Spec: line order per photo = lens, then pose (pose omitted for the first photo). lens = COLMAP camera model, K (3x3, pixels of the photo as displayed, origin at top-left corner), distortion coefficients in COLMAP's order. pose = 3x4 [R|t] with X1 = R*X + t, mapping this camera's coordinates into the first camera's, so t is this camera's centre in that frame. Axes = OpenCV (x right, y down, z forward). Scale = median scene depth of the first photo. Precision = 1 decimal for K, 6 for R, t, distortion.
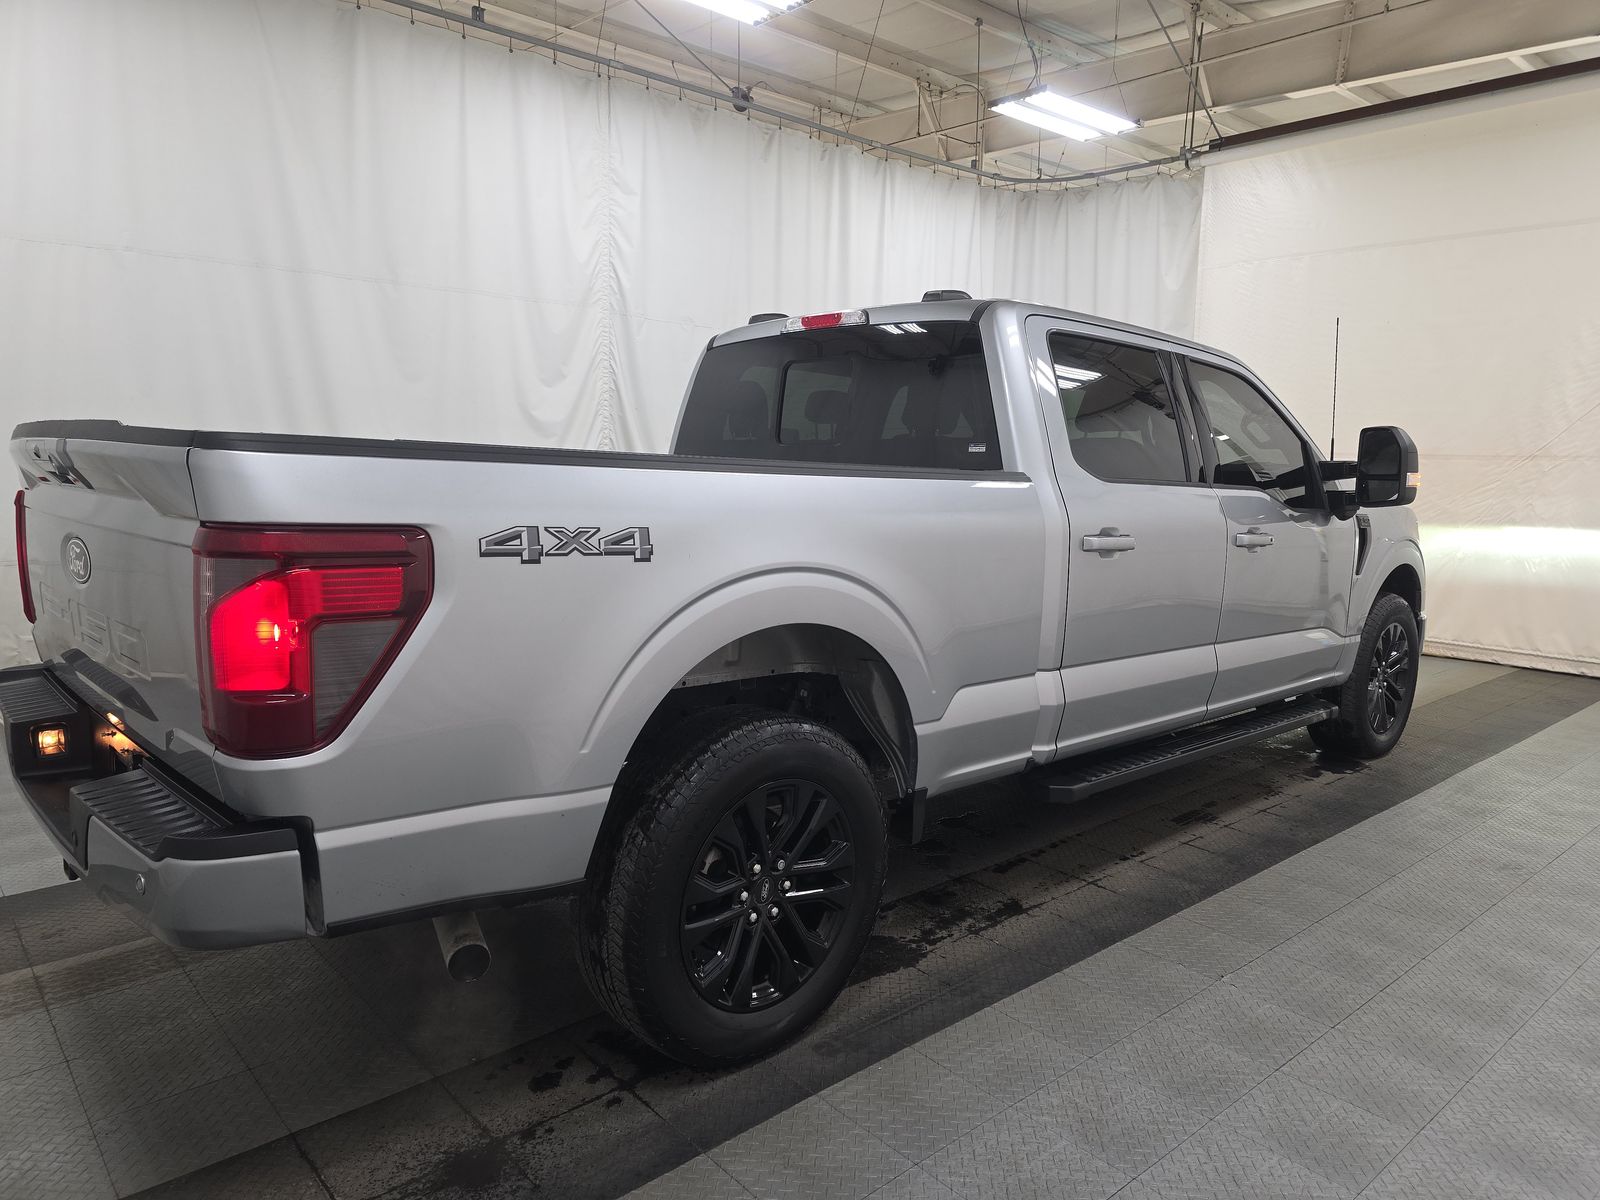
lens RADIAL K [[1096.2, 0, 809.7], [0, 1096.2, 610.9], [0, 0, 1]] dist [0.042901, -0.028164]
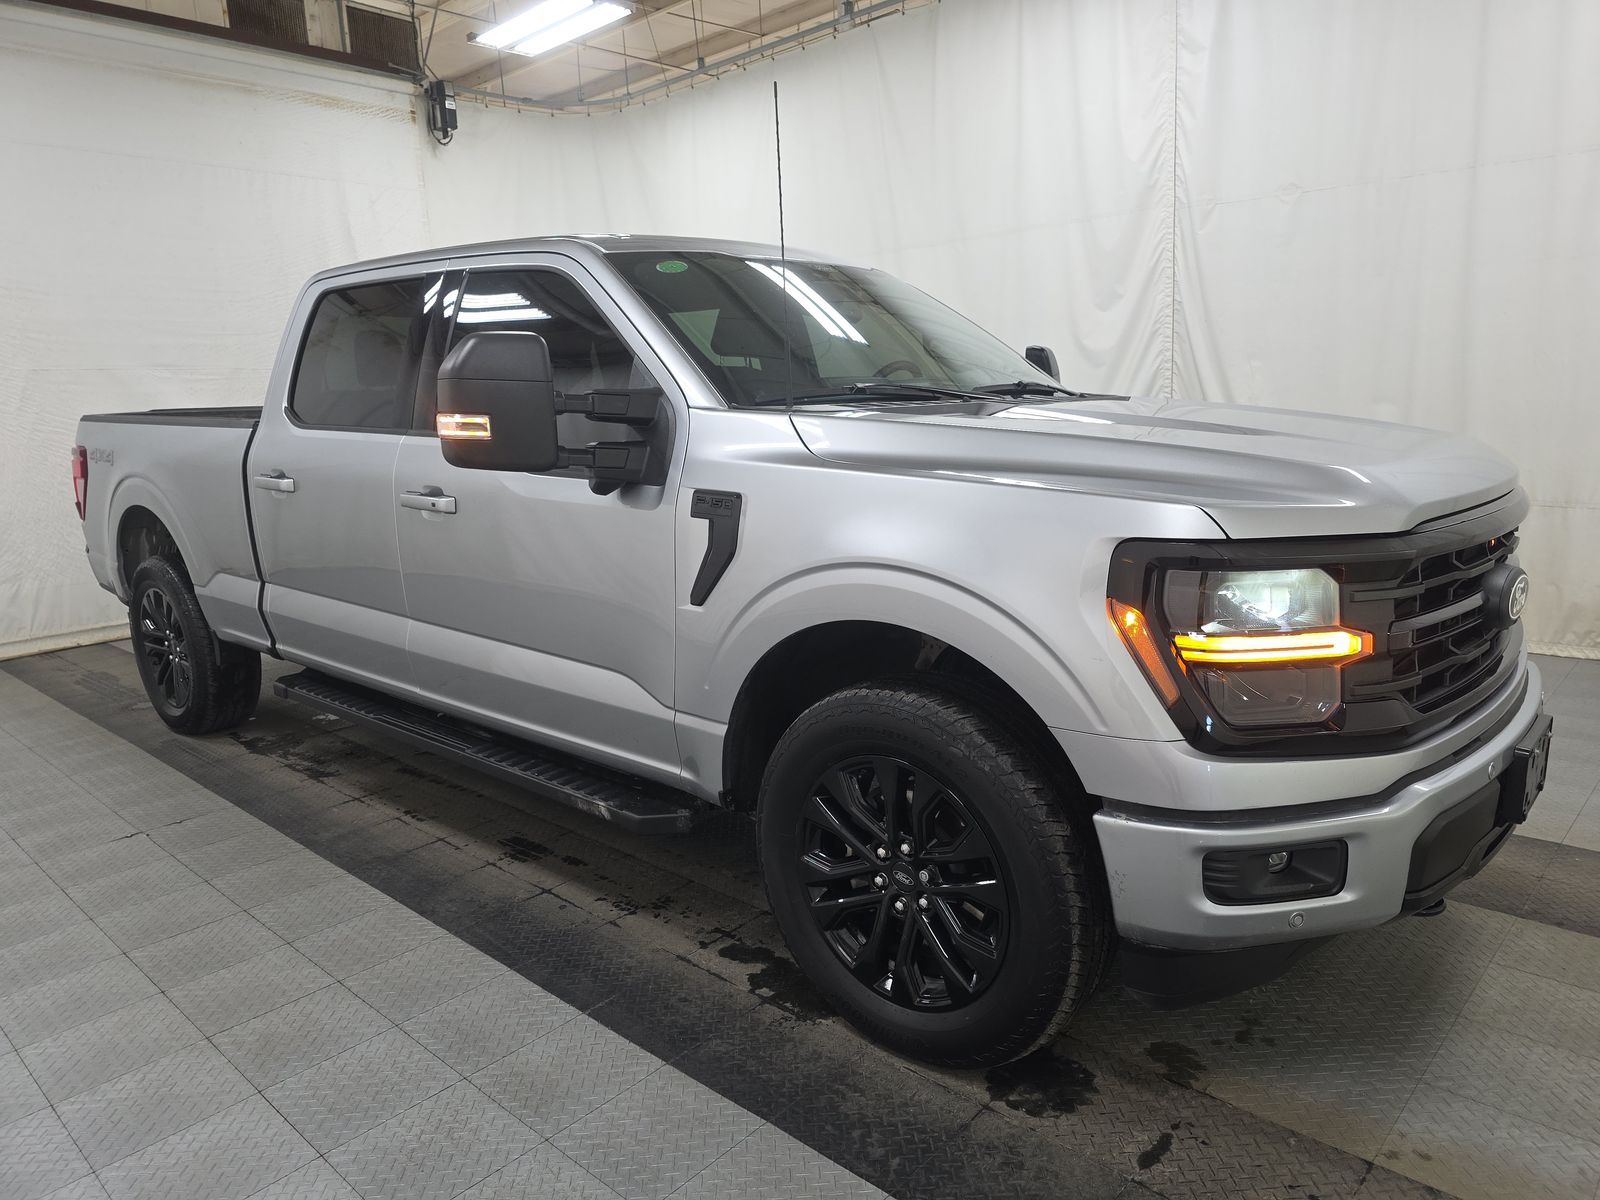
lens RADIAL K [[1096.2, 0, 793.8], [0, 1096.2, 605.8], [0, 0, 1]] dist [0.042901, -0.028164]
pose [[0.069704, 0.164453, -0.983919, 1.225504], [-0.097280, 0.982738, 0.157364, -0.143816], [0.992813, 0.084746, 0.084499, 1.215632]]
